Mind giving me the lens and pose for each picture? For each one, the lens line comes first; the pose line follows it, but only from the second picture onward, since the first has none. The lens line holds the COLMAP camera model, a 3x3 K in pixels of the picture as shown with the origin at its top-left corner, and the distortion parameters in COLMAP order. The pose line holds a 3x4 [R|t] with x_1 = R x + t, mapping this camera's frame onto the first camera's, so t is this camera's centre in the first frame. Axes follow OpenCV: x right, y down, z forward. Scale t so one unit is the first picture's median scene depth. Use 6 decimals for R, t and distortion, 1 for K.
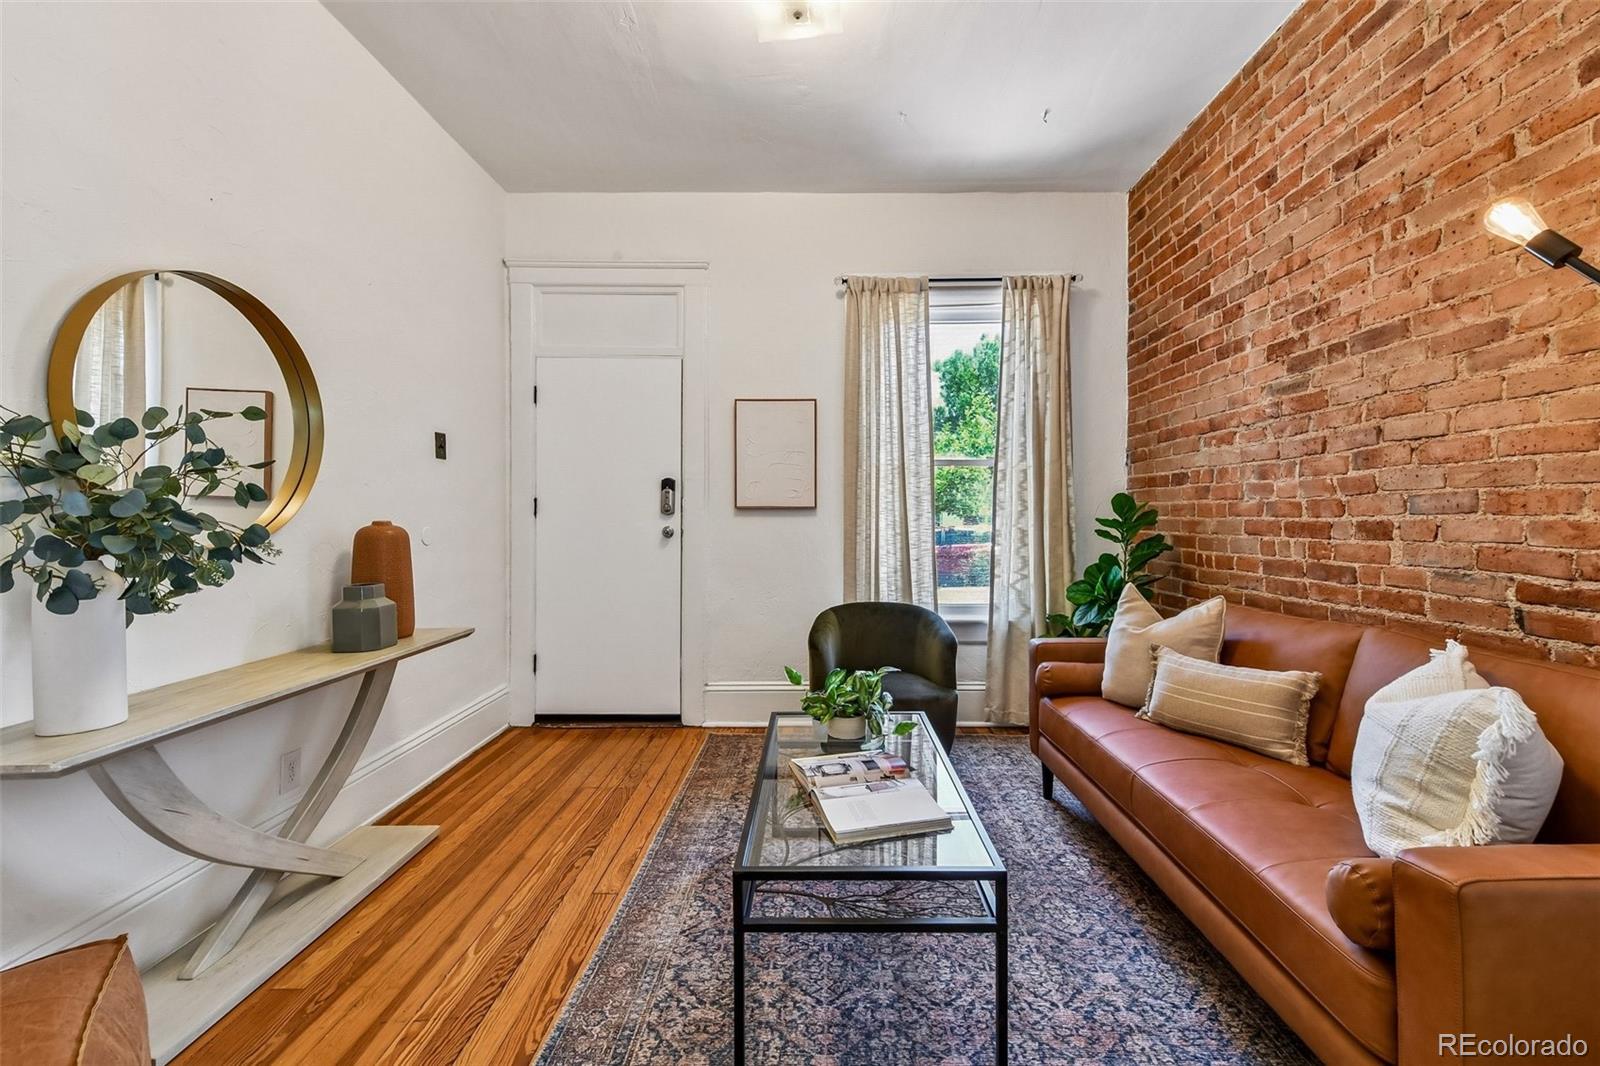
lens RADIAL K [[659.7, 0, 812.7], [0, 659.7, 527.4], [0, 0, 1]] dist [0.006347, -0.000540]
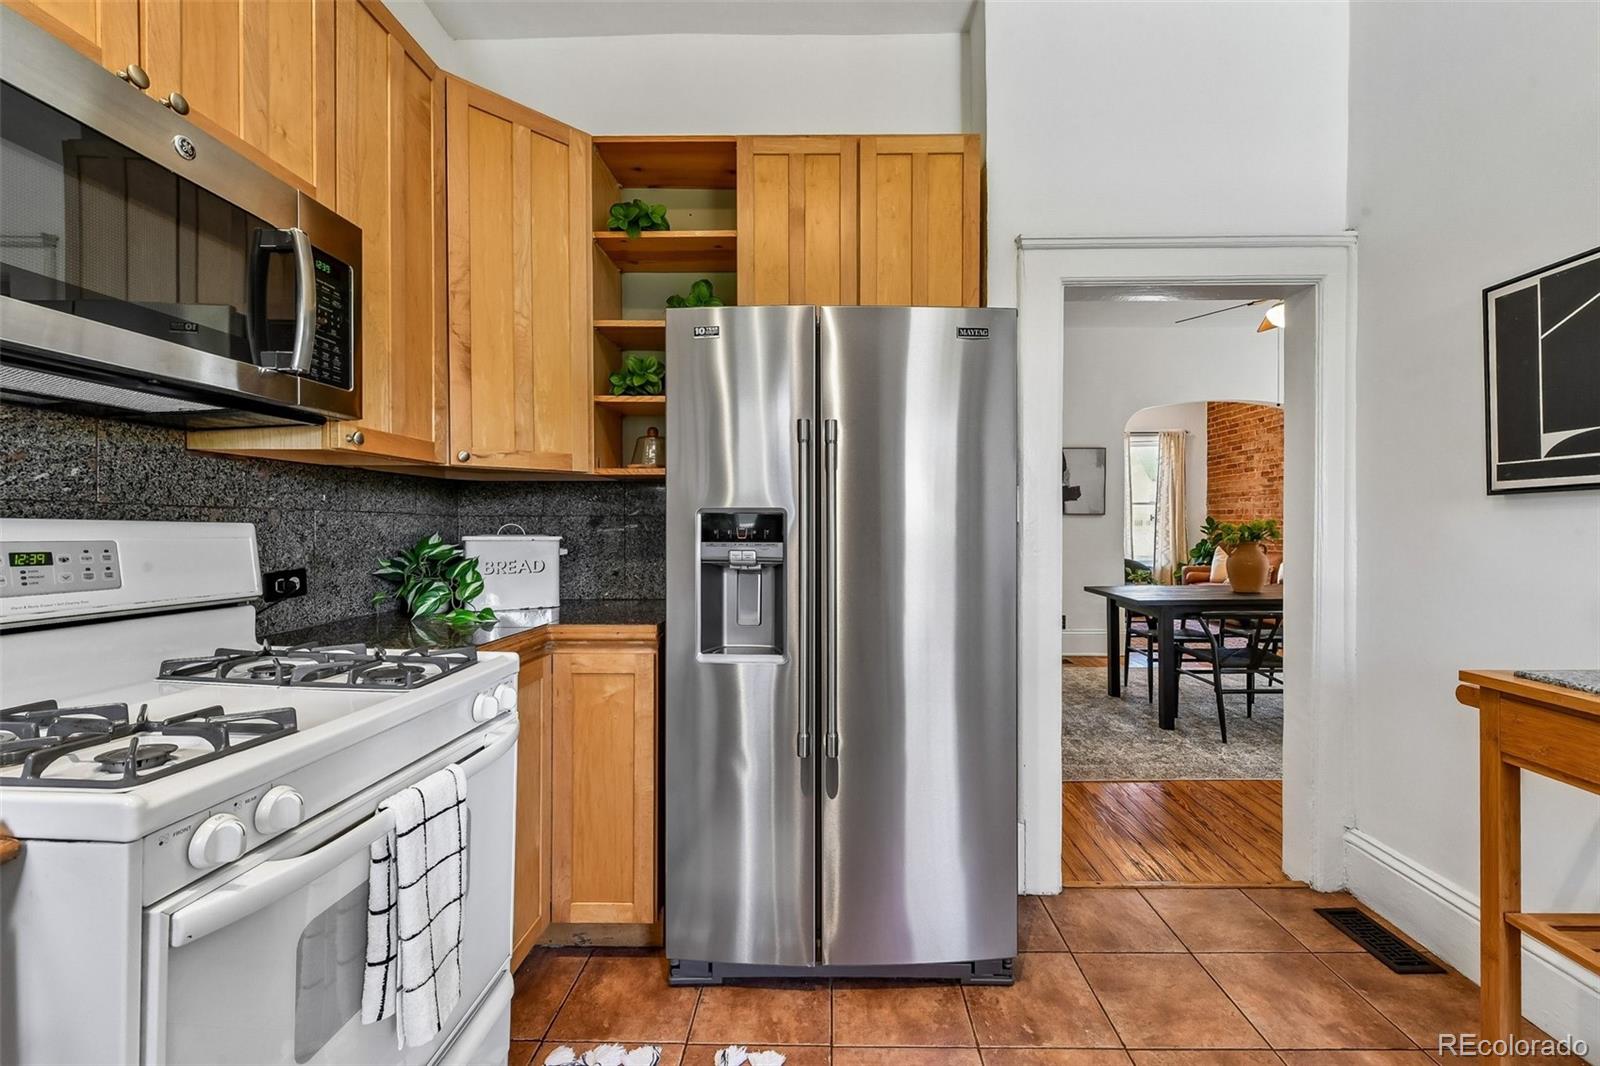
lens RADIAL K [[640.7, 0, 825.2], [0, 640.7, 532.4], [0, 0, 1]] dist [-0.000423, -0.000579]
pose [[0.999991, -0.000768, -0.004212, -1.353264], [0.000764, 0.999999, -0.000904, 0.016956], [0.004212, 0.000901, 0.999991, -2.022377]]
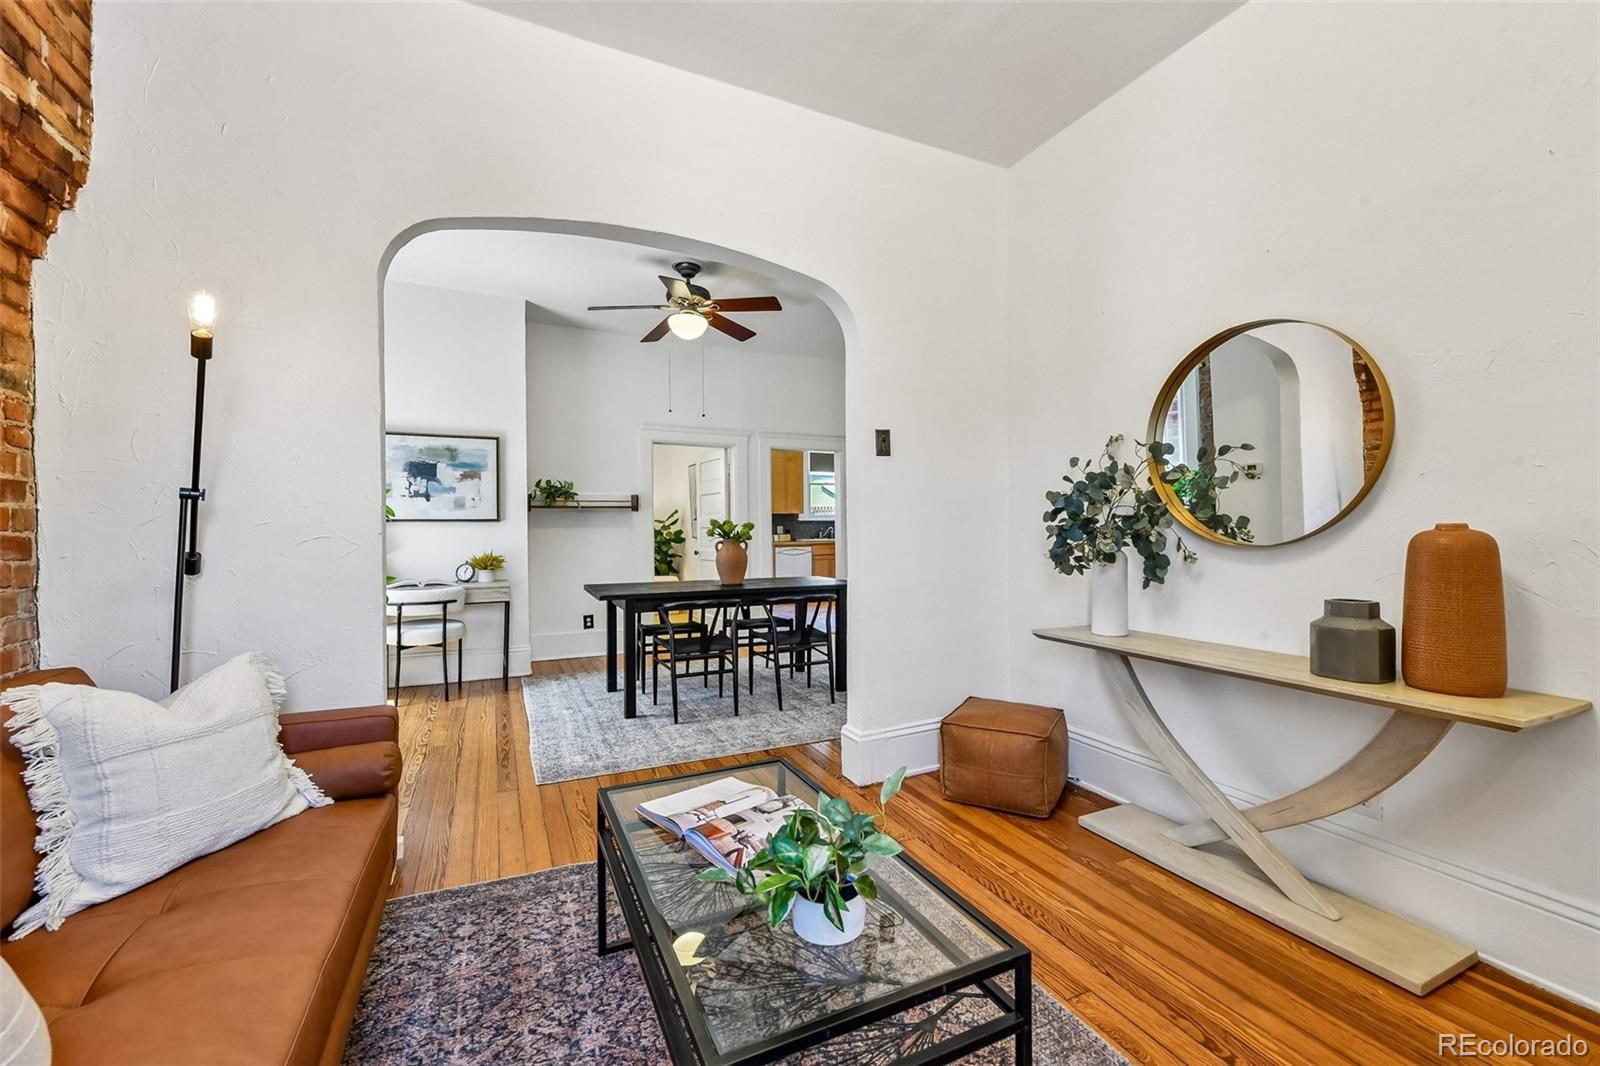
lens RADIAL K [[659.7, 0, 812.7], [0, 659.7, 527.4], [0, 0, 1]] dist [0.006347, -0.000540]
pose [[-0.897913, 0.012781, -0.439987, 0.250805], [0.006337, 0.999850, 0.016111, -0.019202], [0.440127, 0.011678, -0.897860, 1.237062]]
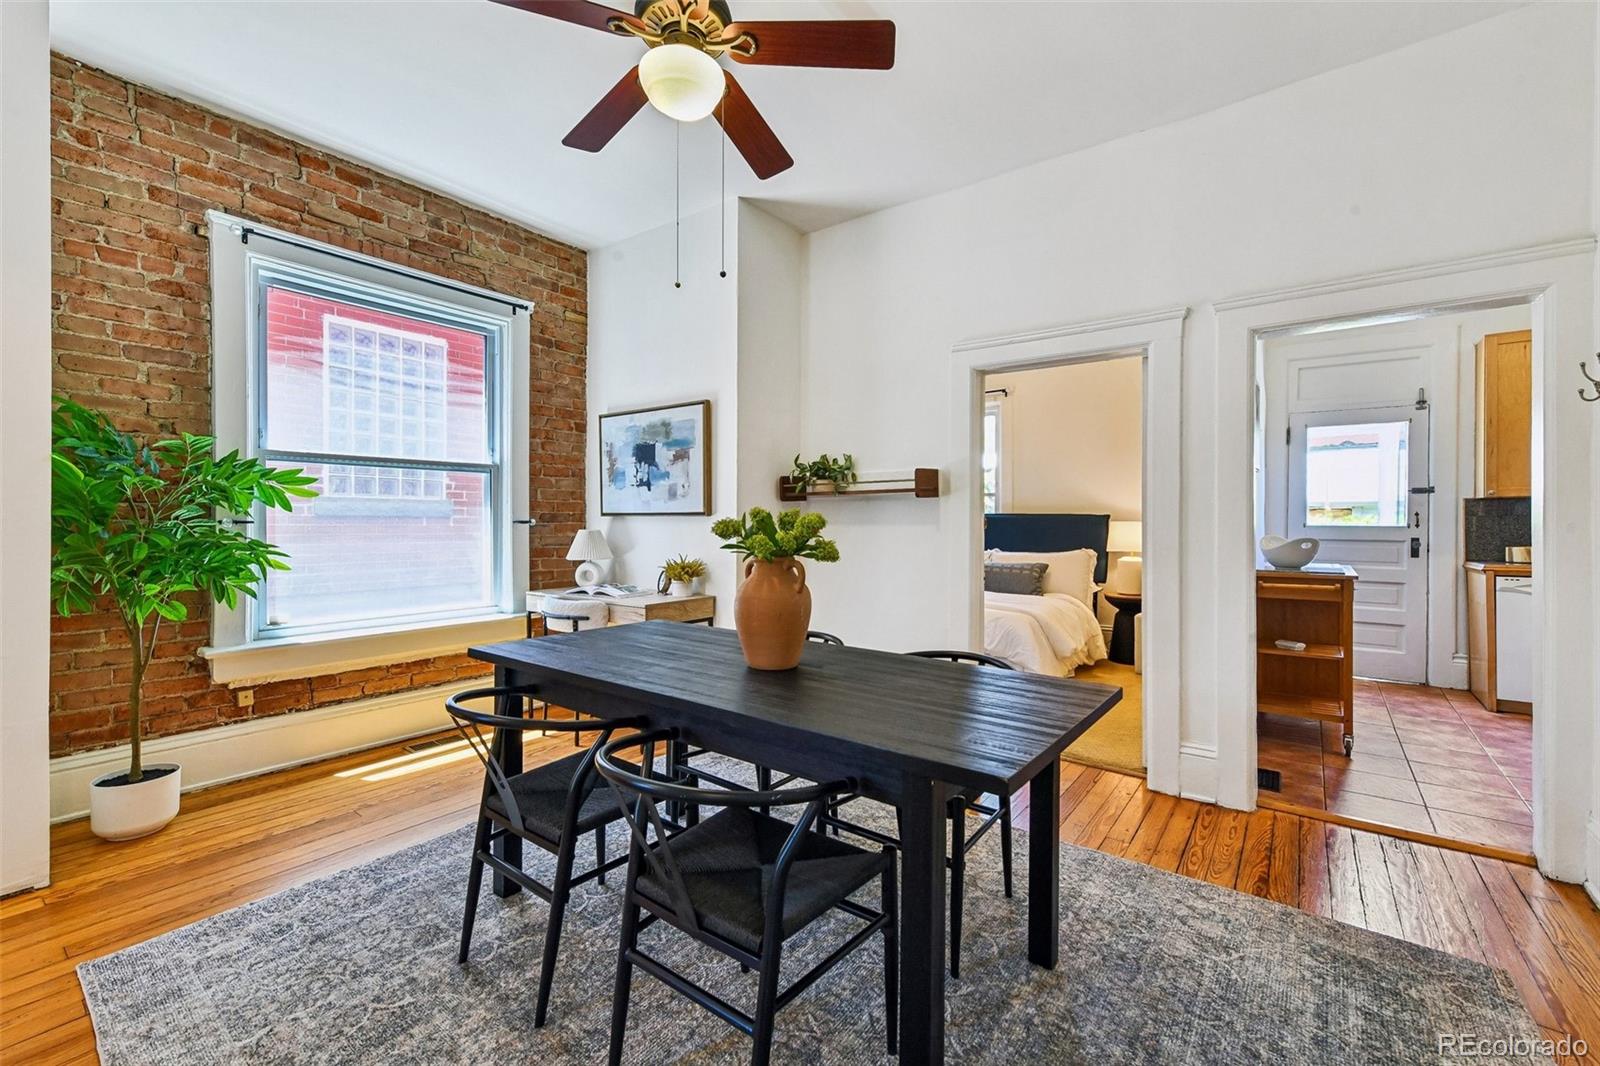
lens RADIAL K [[672.2, 0, 809.4], [0, 672.2, 524.0], [0, 0, 1]] dist [0.011513, -0.000757]
pose [[-0.803824, 0.003795, 0.594856, -0.826688], [0.009136, 0.999940, 0.005966, 0.001233], [-0.594798, 0.010230, -0.803810, 0.106561]]
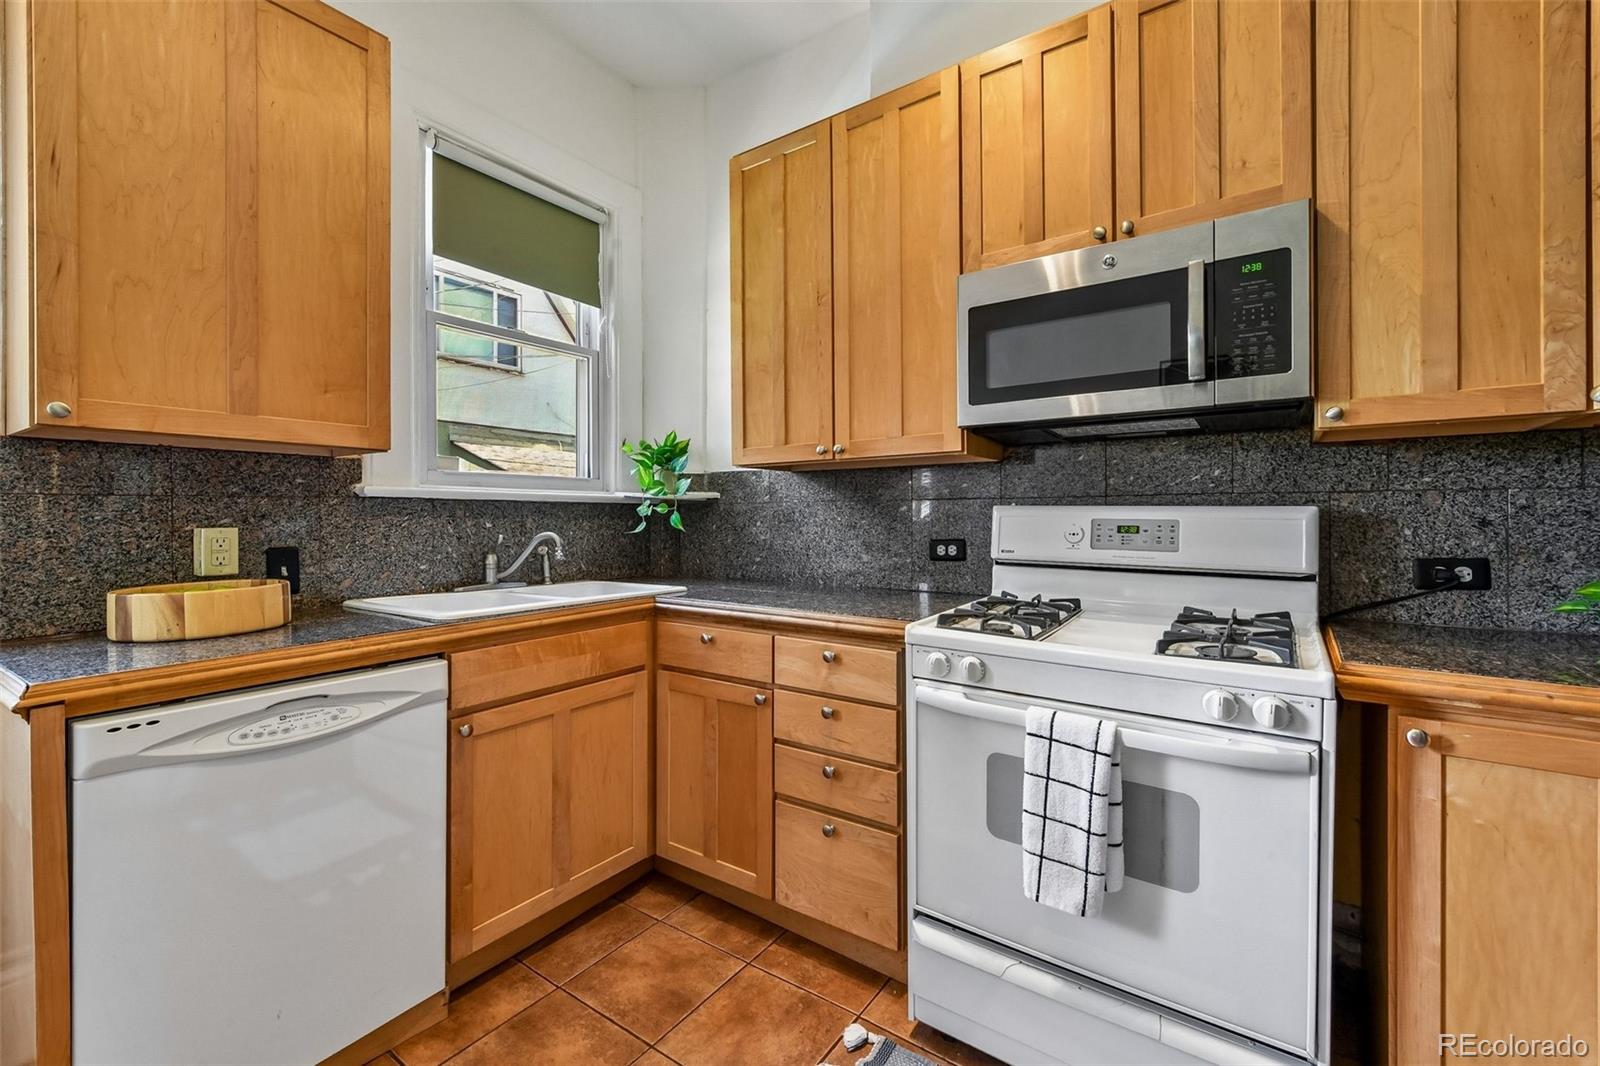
lens RADIAL K [[672.2, 0, 809.4], [0, 672.2, 524.0], [0, 0, 1]] dist [0.011513, -0.000757]
pose [[-0.565160, 0.009441, -0.824927, -1.086668], [-0.007508, 0.999834, 0.016587, 0.017441], [0.824947, 0.015568, -0.564995, -1.542868]]
